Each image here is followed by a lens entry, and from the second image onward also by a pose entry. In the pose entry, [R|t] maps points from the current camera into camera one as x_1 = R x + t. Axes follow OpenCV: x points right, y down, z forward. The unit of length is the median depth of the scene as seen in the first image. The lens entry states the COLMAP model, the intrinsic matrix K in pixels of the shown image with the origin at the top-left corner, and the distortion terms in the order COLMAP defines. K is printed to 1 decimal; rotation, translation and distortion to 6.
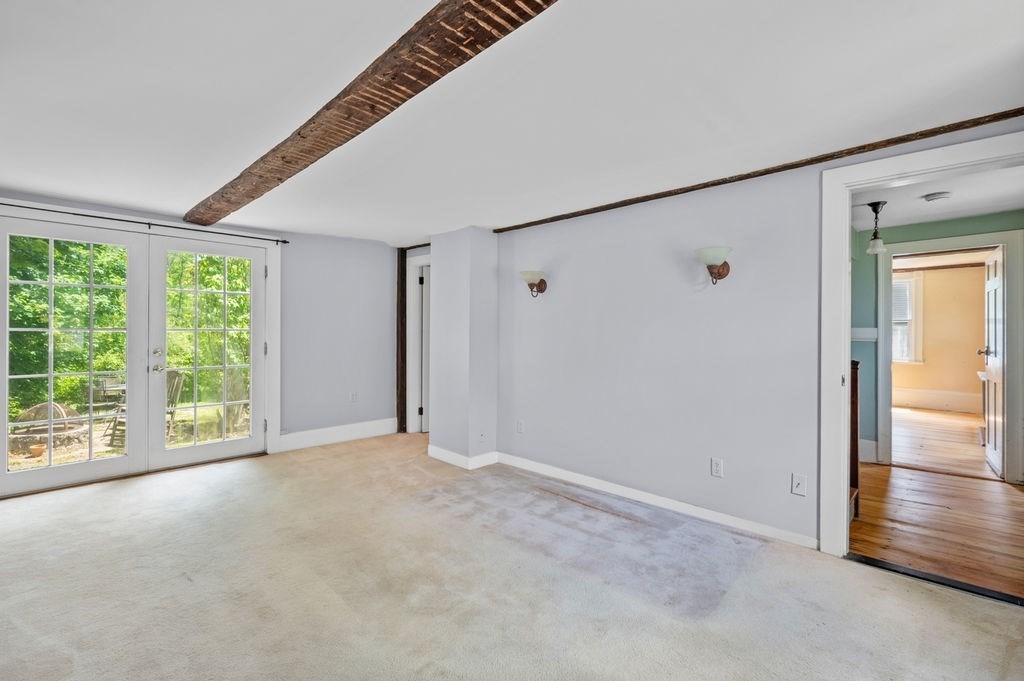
lens RADIAL K [[440.6, 0, 509.2], [0, 440.6, 330.4], [0, 0, 1]] dist [-0.001445, -0.000166]
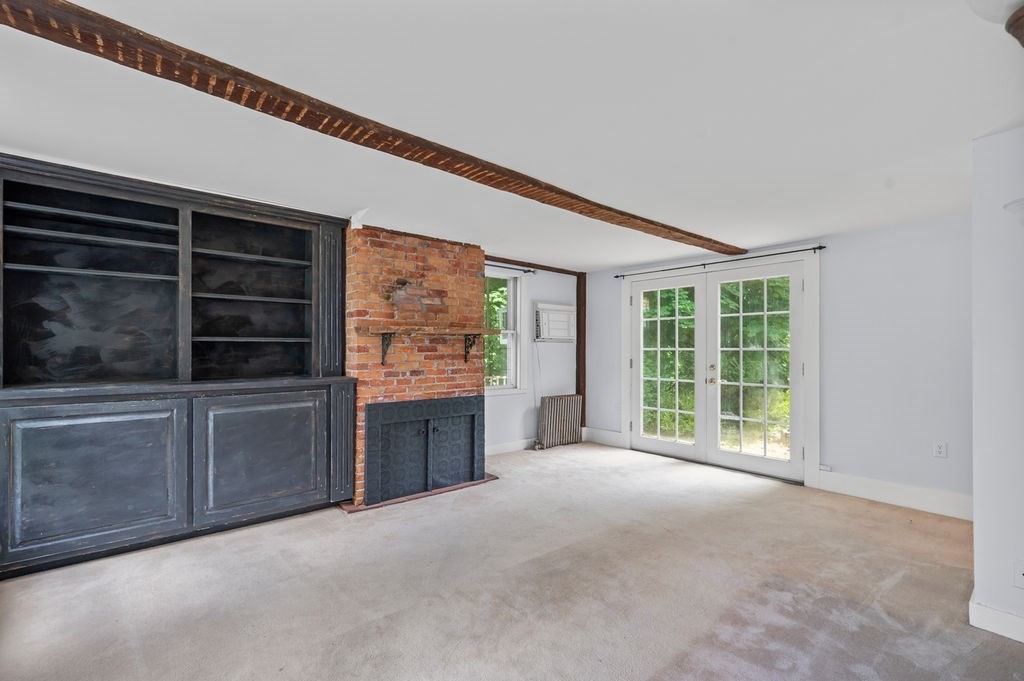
lens RADIAL K [[452.0, 0, 514.1], [0, 452.0, 346.2], [0, 0, 1]] dist [-0.001346, -0.000251]
pose [[-0.077265, -0.008436, -0.996975, 0.524316], [0.000220, 0.999964, -0.008479, 0.001072], [0.997011, -0.000875, -0.077260, 0.578265]]
